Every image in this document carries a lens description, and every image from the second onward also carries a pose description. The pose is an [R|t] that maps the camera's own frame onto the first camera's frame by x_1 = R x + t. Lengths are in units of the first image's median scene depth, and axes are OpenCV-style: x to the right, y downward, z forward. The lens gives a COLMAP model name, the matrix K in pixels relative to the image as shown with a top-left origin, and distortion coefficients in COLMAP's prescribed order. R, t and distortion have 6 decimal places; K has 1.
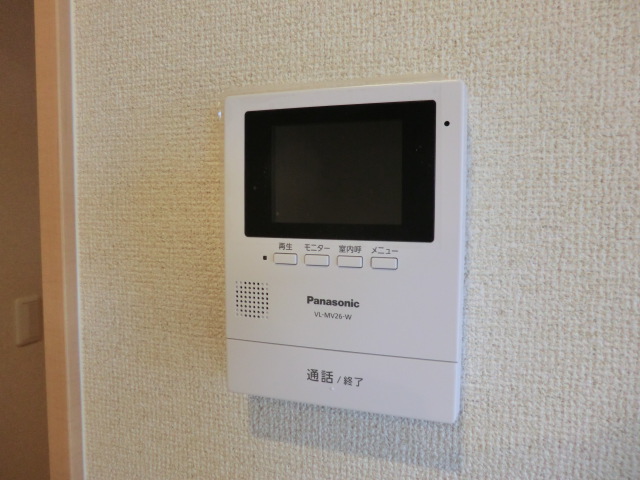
lens RADIAL K [[475.8, 0, 320.2], [0, 475.8, 241.5], [0, 0, 1]] dist [-0.041819, 0.006220]
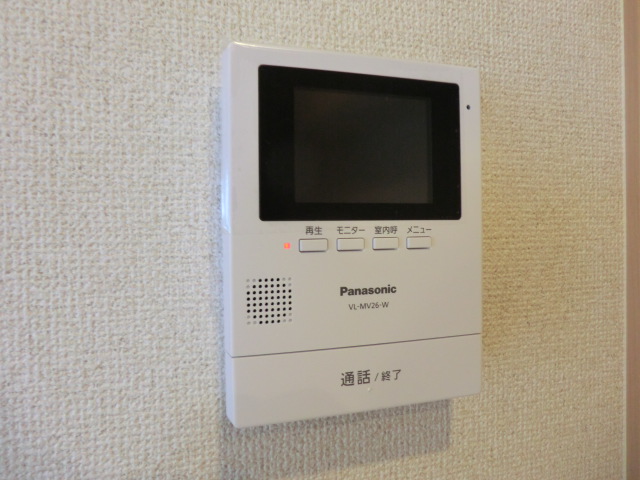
lens RADIAL K [[475.8, 0, 319.6], [0, 475.8, 237.1], [0, 0, 1]] dist [-0.041819, 0.006220]
pose [[0.800122, -0.027571, 0.599204, -0.571531], [0.062873, 0.997295, -0.038066, 0.054637], [-0.596534, 0.068131, 0.799691, 0.328071]]
